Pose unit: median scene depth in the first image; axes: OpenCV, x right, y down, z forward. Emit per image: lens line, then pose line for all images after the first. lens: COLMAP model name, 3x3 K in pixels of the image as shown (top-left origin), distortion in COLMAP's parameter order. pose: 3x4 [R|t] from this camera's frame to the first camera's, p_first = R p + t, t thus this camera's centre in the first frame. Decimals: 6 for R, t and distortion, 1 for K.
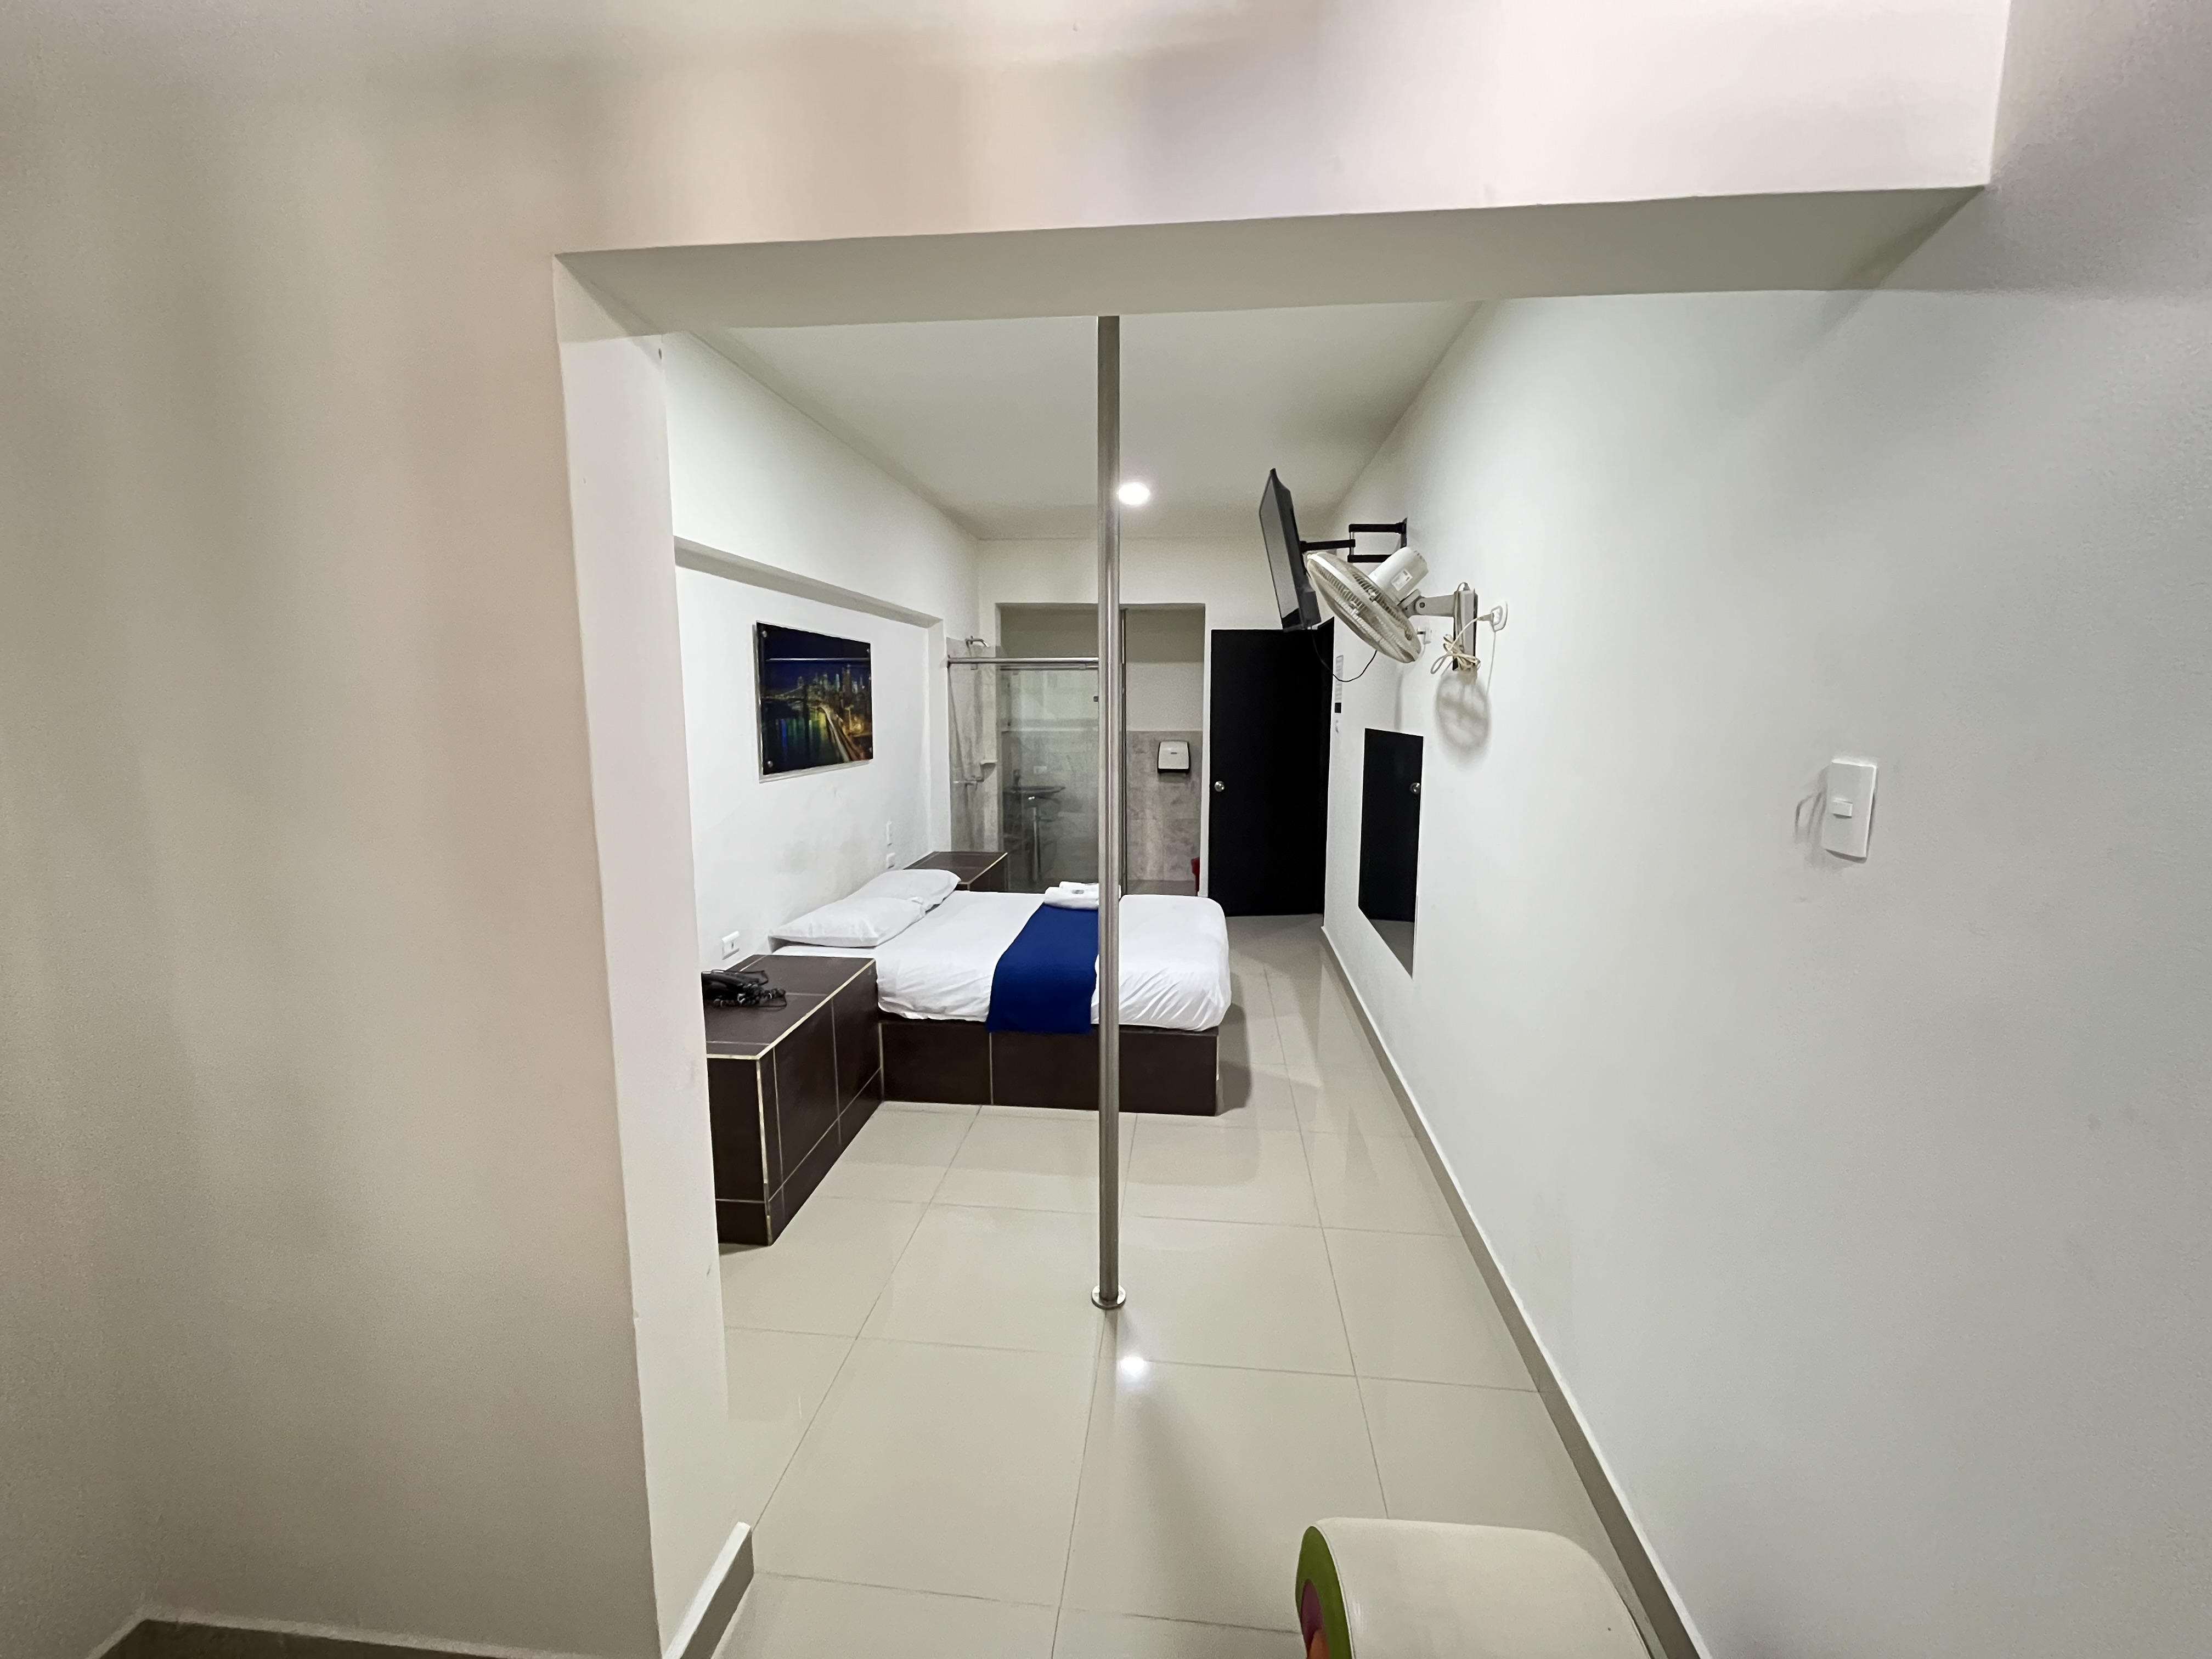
lens RADIAL K [[899.2, 0, 1106.8], [0, 899.2, 828.7], [0, 0, 1]] dist [-0.003665, 0.000942]
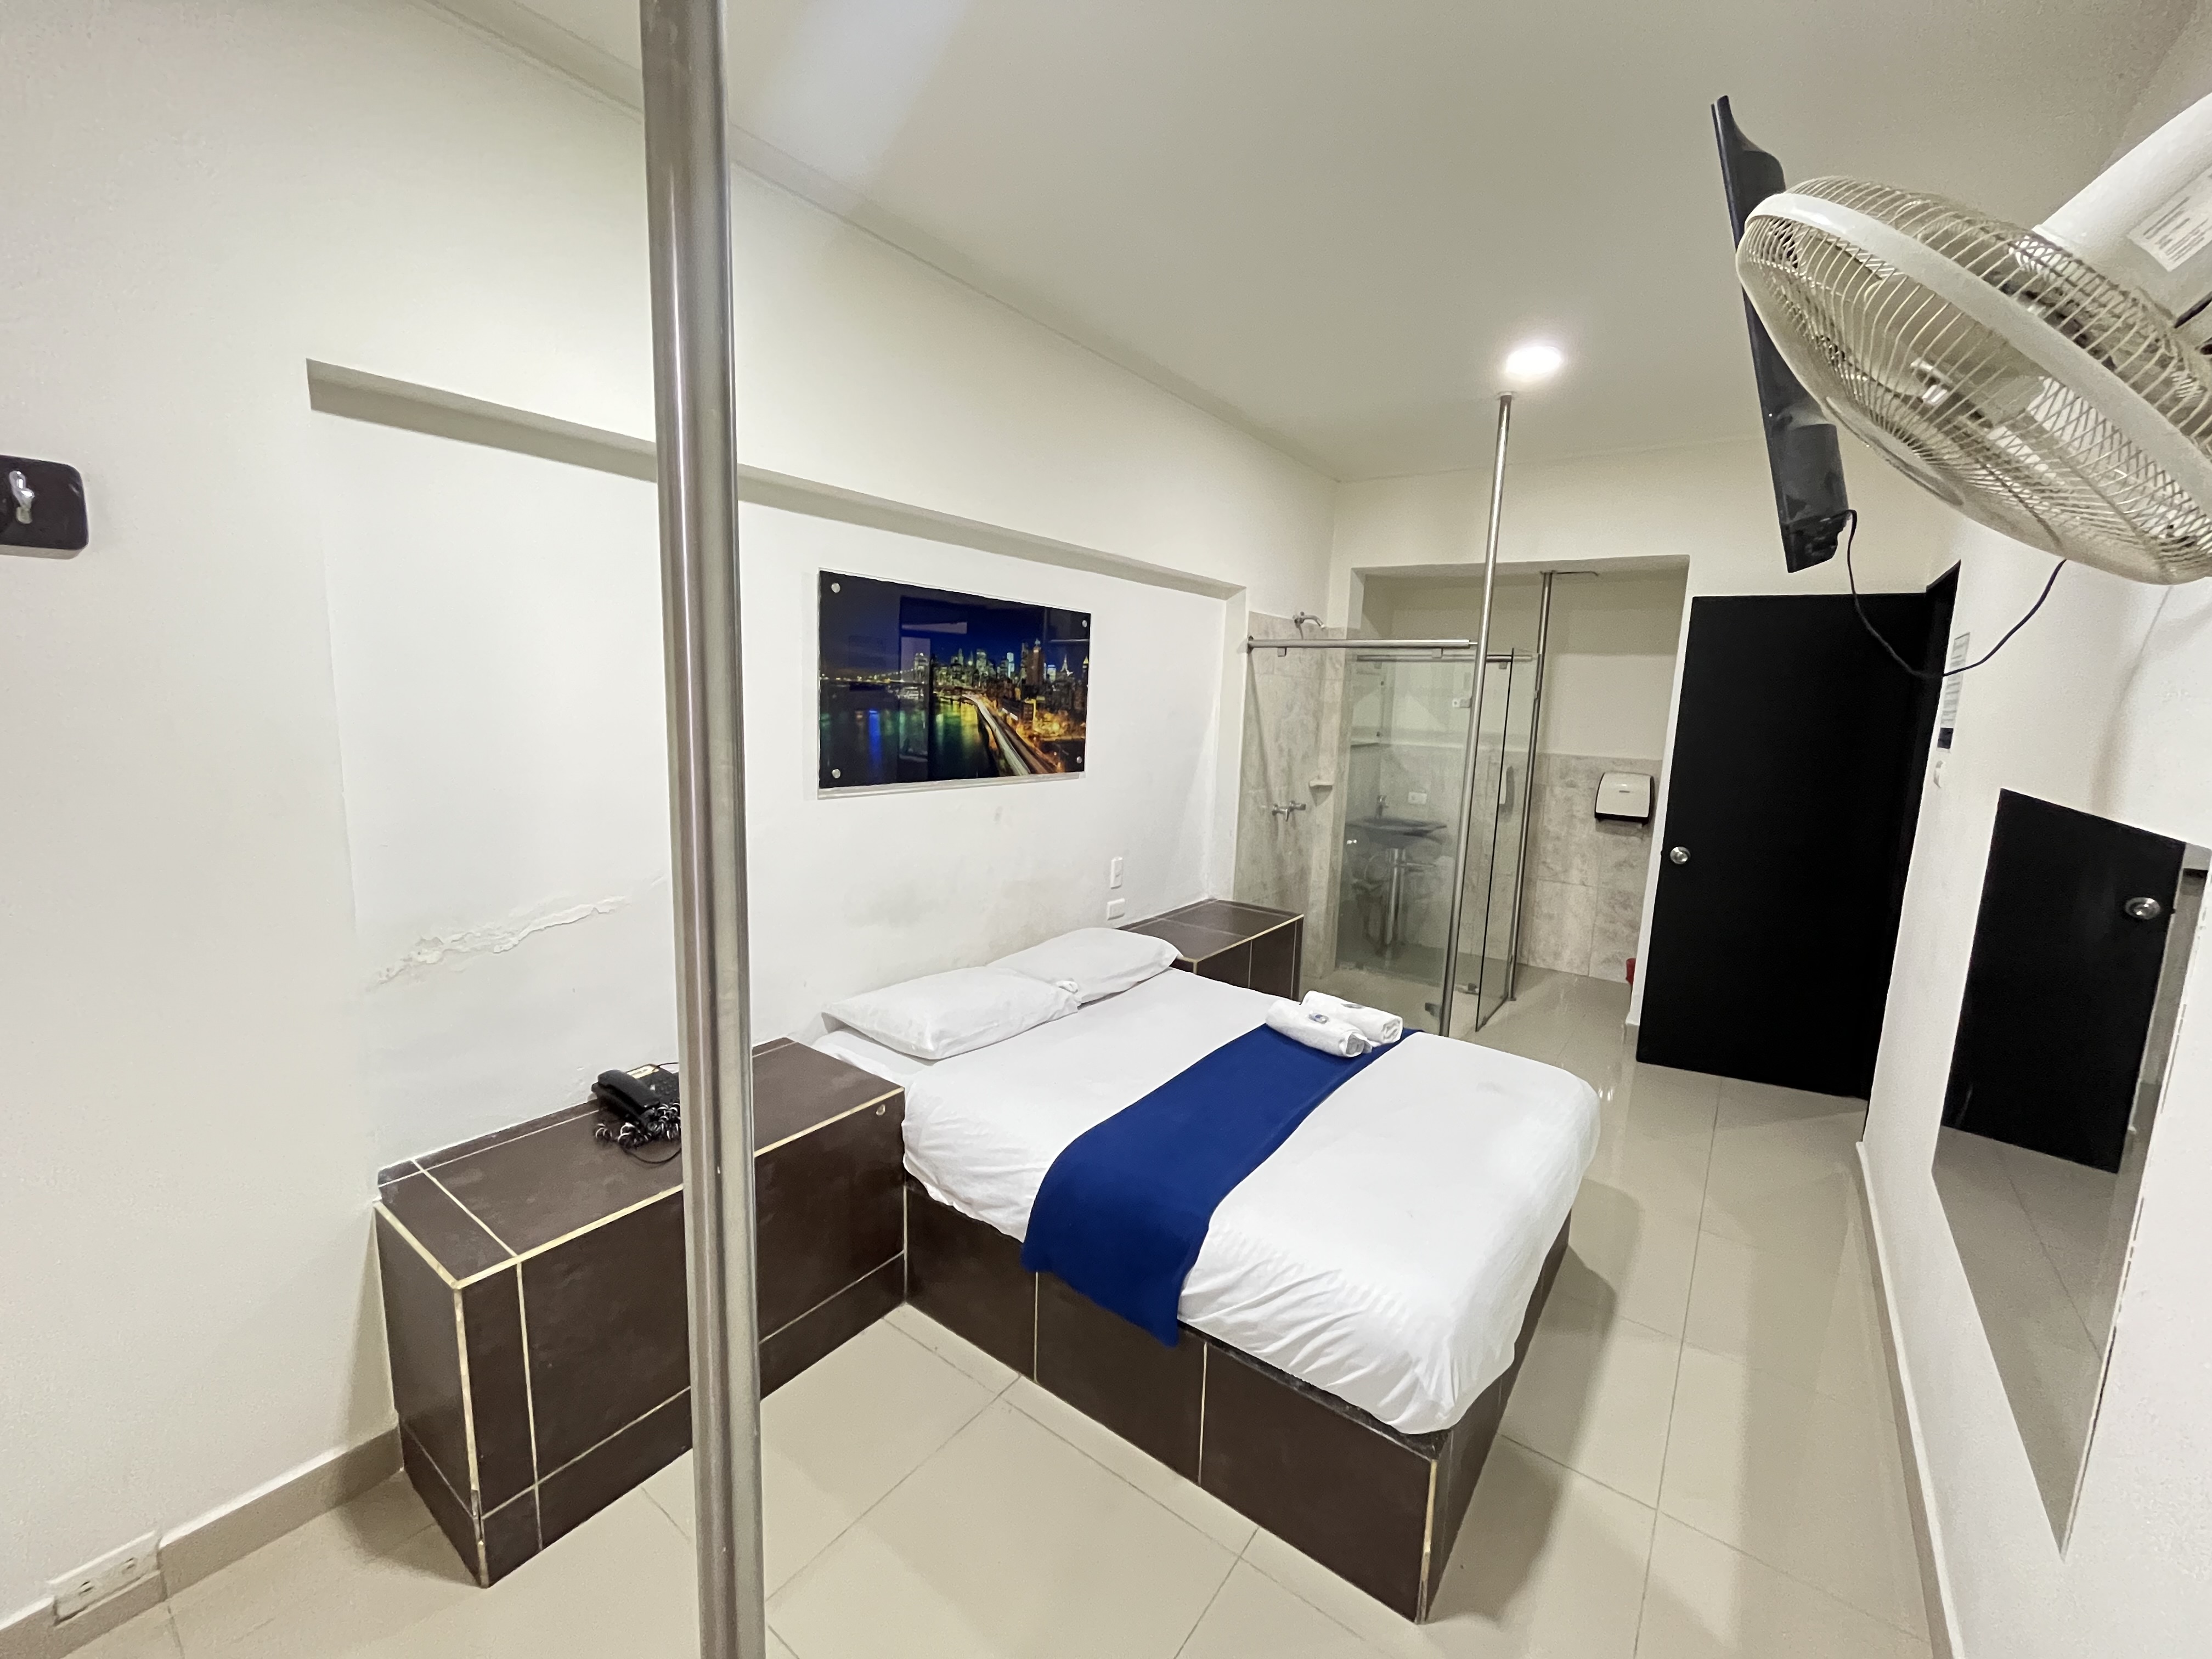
lens RADIAL K [[899.2, 0, 1100.0], [0, 899.2, 825.3], [0, 0, 1]] dist [-0.003665, 0.000942]
pose [[0.858820, 0.105596, -0.501275, 0.124941], [-0.107685, 0.993874, 0.024870, -0.055275], [0.500831, 0.032621, 0.864930, 0.382556]]
